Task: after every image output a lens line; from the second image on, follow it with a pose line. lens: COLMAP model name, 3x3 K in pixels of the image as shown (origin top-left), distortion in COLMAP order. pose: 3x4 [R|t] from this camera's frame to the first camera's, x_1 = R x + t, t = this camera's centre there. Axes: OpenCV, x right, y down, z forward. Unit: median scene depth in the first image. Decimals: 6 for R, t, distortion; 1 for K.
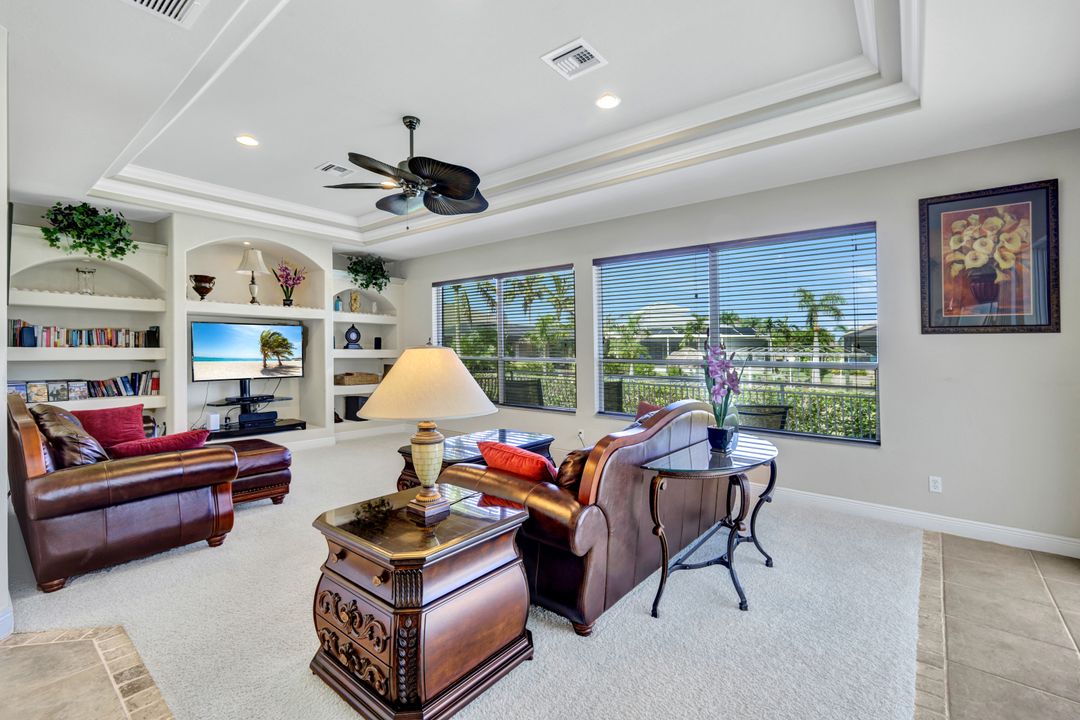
lens RADIAL K [[471.7, 0, 544.1], [0, 471.7, 352.5], [0, 0, 1]] dist [0.002546, 0.000390]
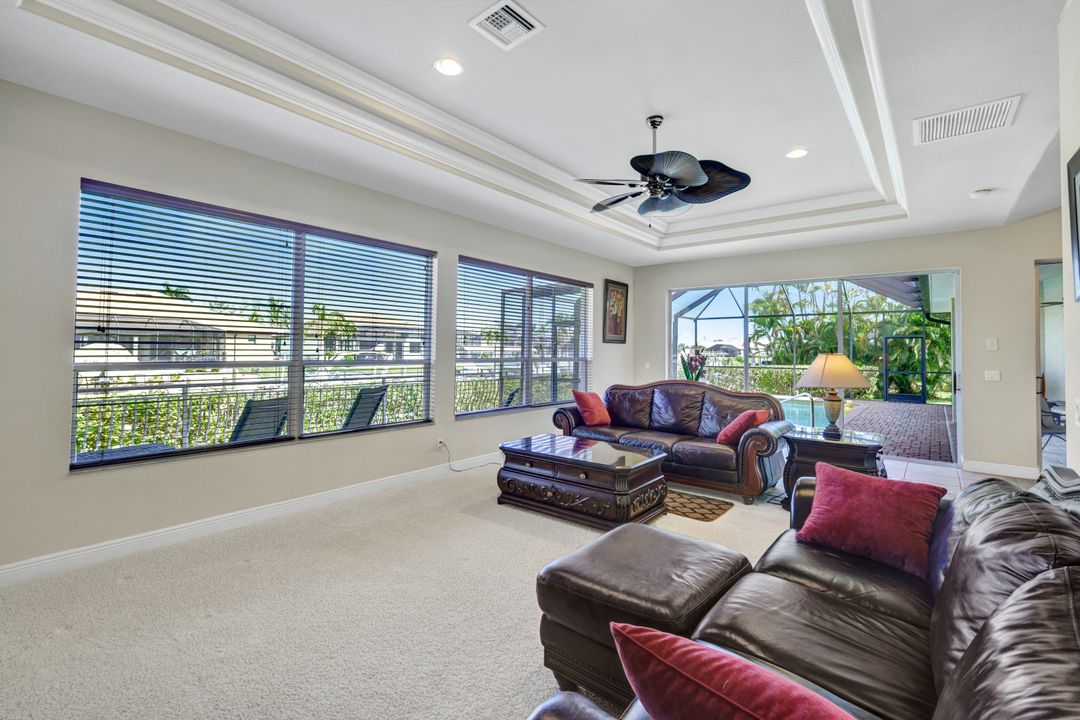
lens RADIAL K [[480.4, 0, 543.4], [0, 480.4, 334.3], [0, 0, 1]] dist [0.024178, 0.000096]
pose [[-0.001688, 0.028736, 0.999586, -1.282922], [-0.006744, 0.999564, -0.028746, -0.014365], [-0.999976, -0.006789, -0.001494, 1.240078]]
